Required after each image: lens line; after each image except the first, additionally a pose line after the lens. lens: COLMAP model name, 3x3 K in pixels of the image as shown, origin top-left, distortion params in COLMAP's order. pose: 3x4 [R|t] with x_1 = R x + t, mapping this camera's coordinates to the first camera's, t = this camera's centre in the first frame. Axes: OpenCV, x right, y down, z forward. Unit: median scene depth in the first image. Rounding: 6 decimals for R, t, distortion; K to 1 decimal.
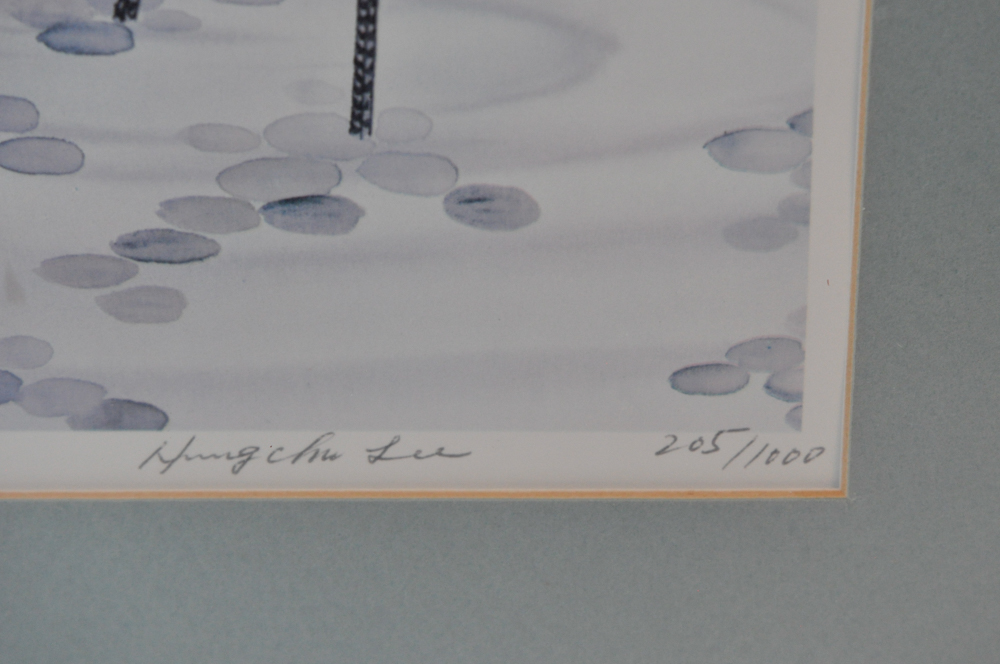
lens RADIAL K [[1454.3, 0, 501.4], [0, 1454.3, 337.6], [0, 0, 1]] dist [0.095385, 0.000000]
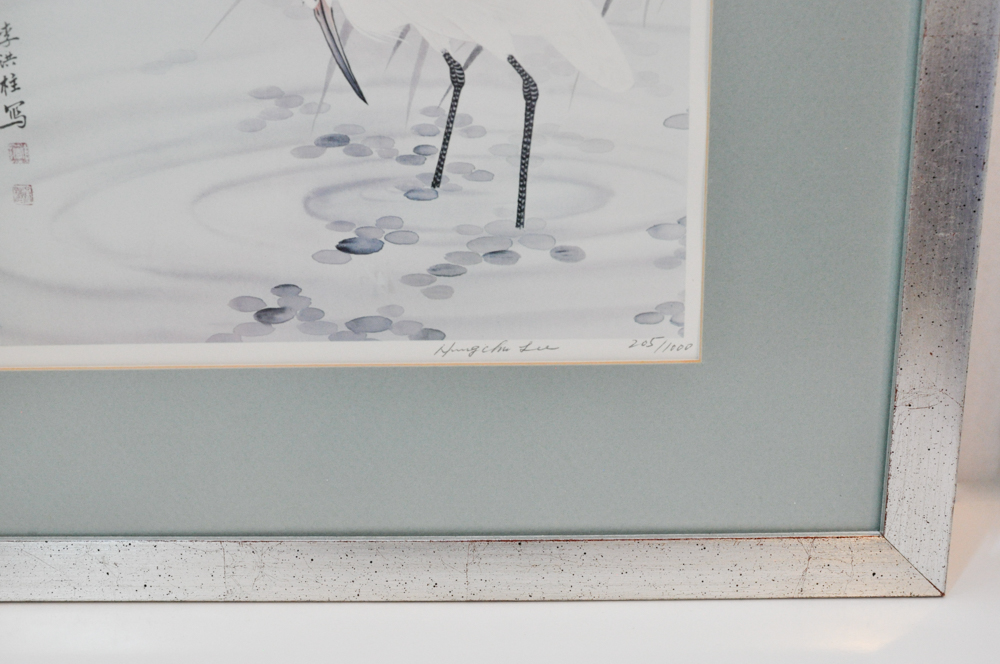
lens RADIAL K [[988.0, 0, 499.2], [0, 988.0, 326.1], [0, 0, 1]] dist [0.007918, 0.000000]
pose [[0.999358, -0.014448, 0.032796, -0.193490], [0.014745, 0.999852, -0.008838, 0.056714], [-0.032663, 0.009316, 0.999423, -0.803397]]
